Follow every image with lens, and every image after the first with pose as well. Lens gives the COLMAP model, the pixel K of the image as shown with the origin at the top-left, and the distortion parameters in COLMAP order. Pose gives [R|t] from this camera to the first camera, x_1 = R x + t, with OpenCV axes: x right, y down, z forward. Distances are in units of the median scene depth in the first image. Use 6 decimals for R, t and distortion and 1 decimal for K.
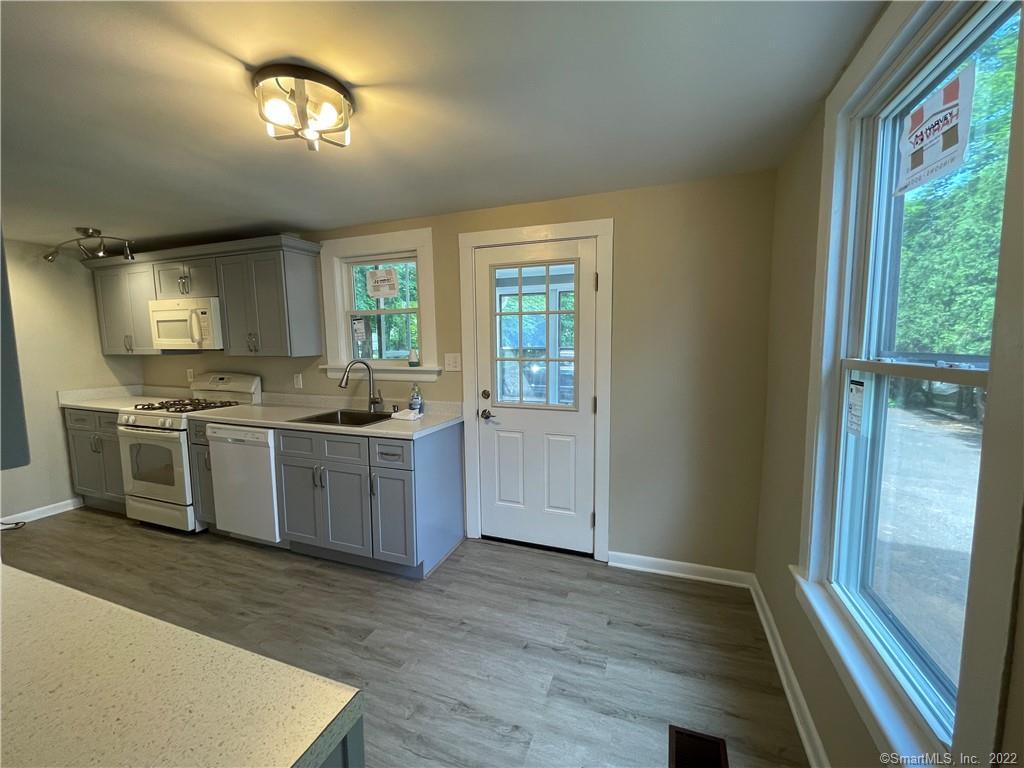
lens RADIAL K [[418.2, 0, 510.7], [0, 418.2, 385.1], [0, 0, 1]] dist [-0.001117, -0.000008]
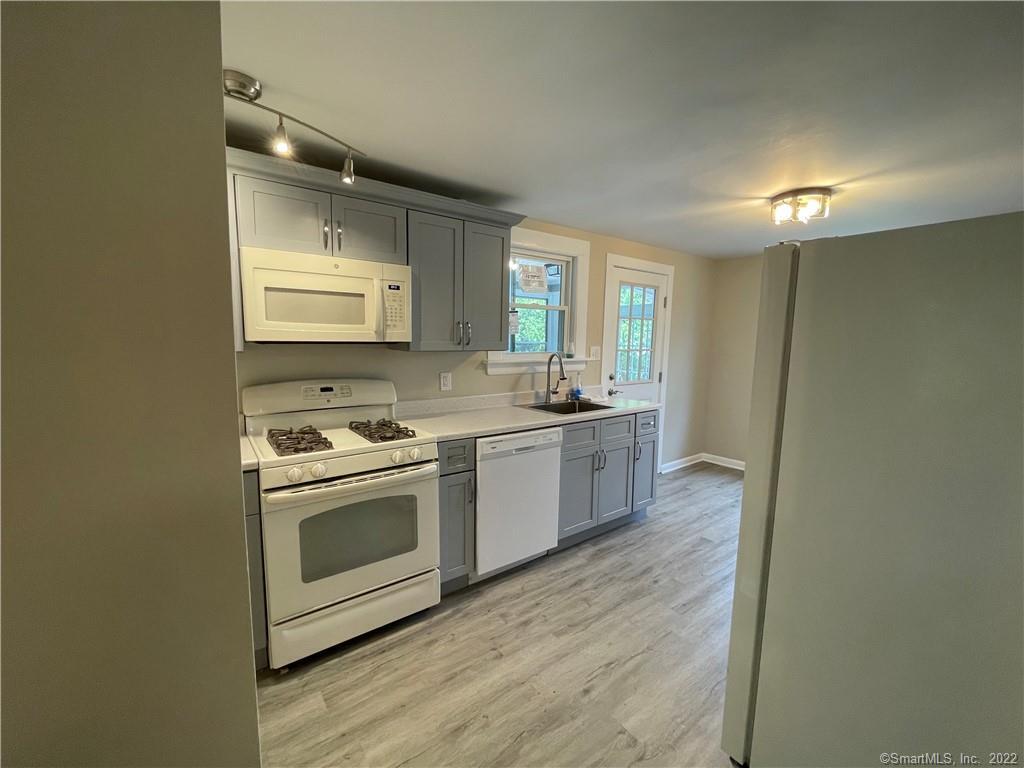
lens RADIAL K [[418.2, 0, 510.7], [0, 418.2, 385.1], [0, 0, 1]] dist [-0.001117, -0.000008]
pose [[0.543334, -0.080129, 0.835684, -1.315213], [0.072190, 0.996207, 0.048584, -0.039198], [-0.836407, 0.033931, 0.547058, 0.530396]]
